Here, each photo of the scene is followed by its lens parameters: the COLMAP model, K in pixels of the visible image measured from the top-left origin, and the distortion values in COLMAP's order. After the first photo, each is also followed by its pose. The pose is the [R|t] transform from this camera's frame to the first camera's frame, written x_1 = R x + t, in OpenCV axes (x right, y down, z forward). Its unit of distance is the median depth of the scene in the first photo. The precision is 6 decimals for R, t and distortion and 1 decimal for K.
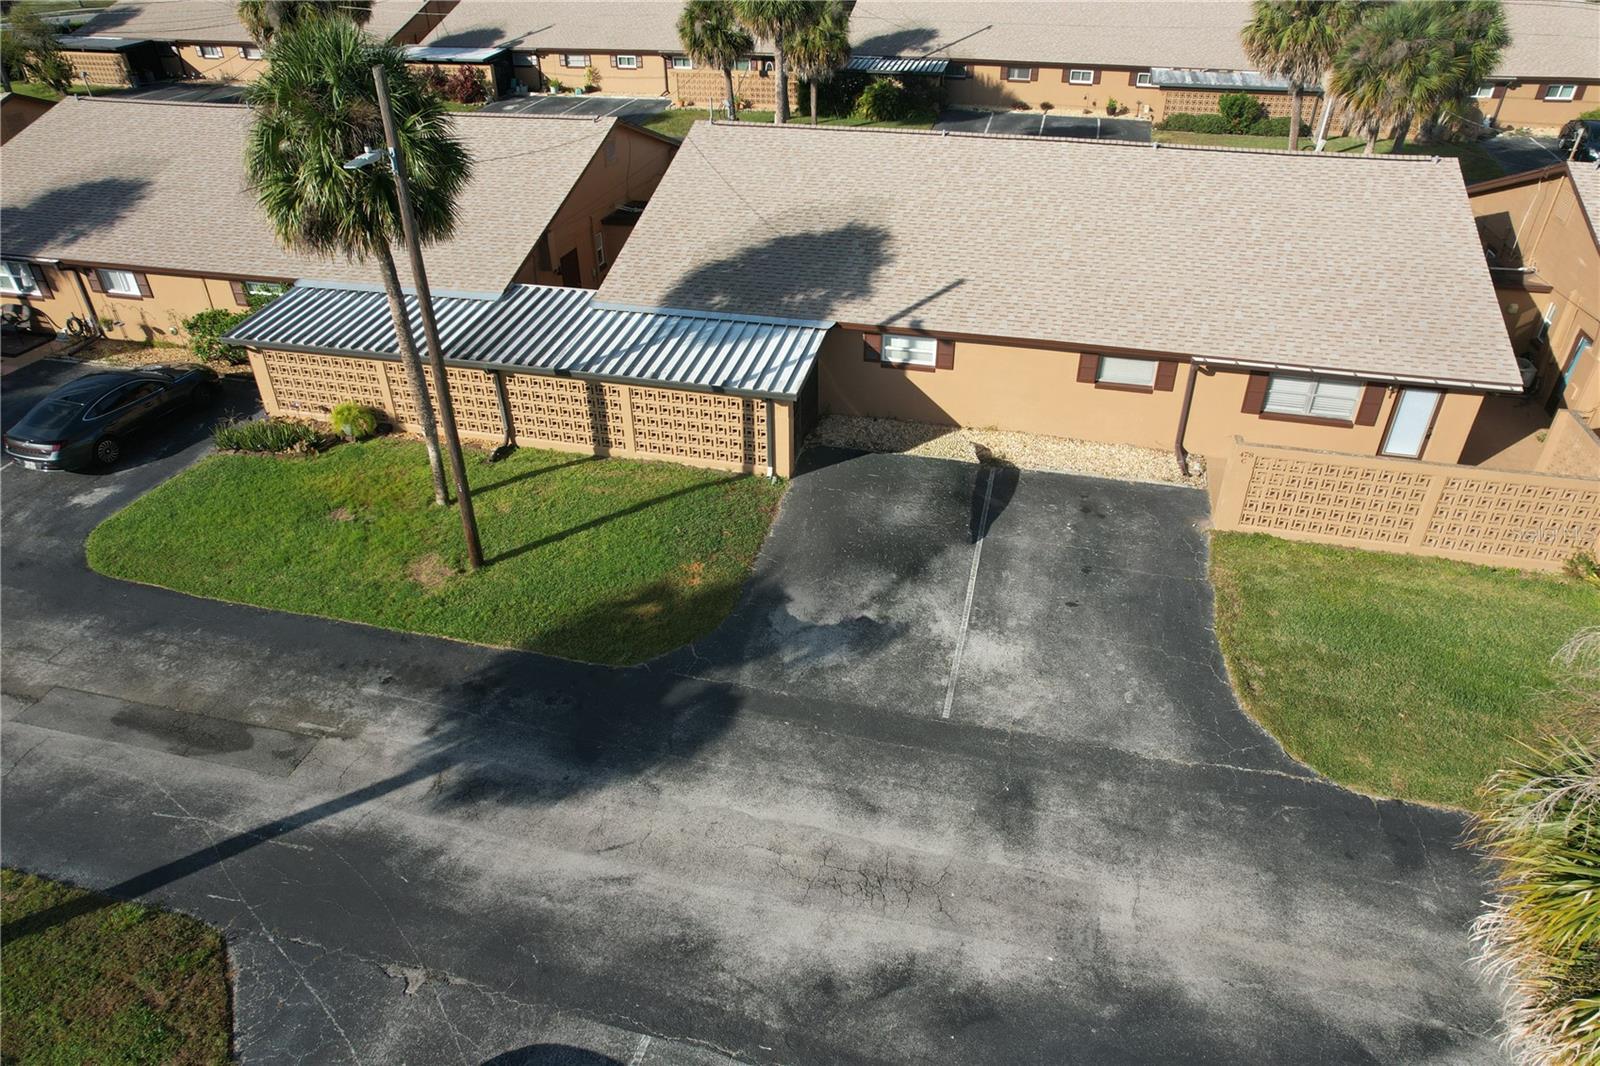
lens RADIAL K [[1031.2, 0, 800.0], [0, 1031.2, 533.0], [0, 0, 1]] dist [-0.075053, 0.071827]
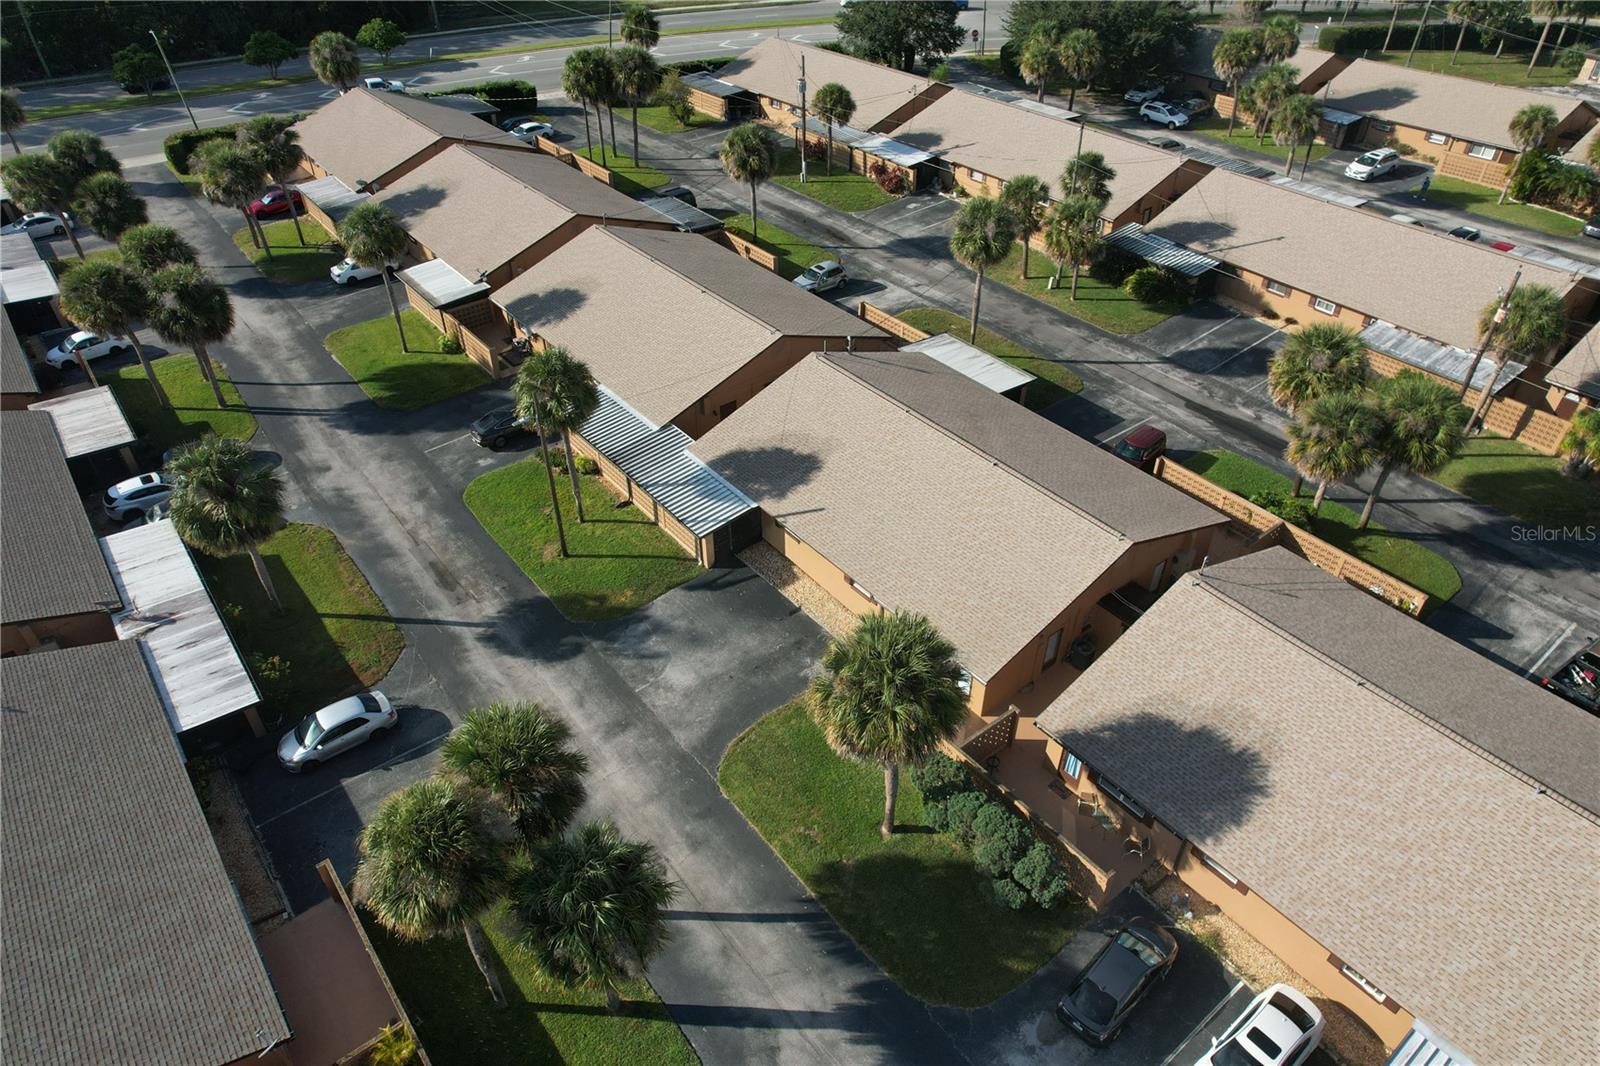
lens RADIAL K [[1005.3, 0, 790.2], [0, 1005.3, 526.2], [0, 0, 1]] dist [-0.069240, 0.056016]
pose [[0.796948, 0.378364, -0.470866, 0.442916], [-0.331896, 0.925589, 0.182017, -0.237048], [0.504697, 0.011220, 0.863223, -0.287746]]
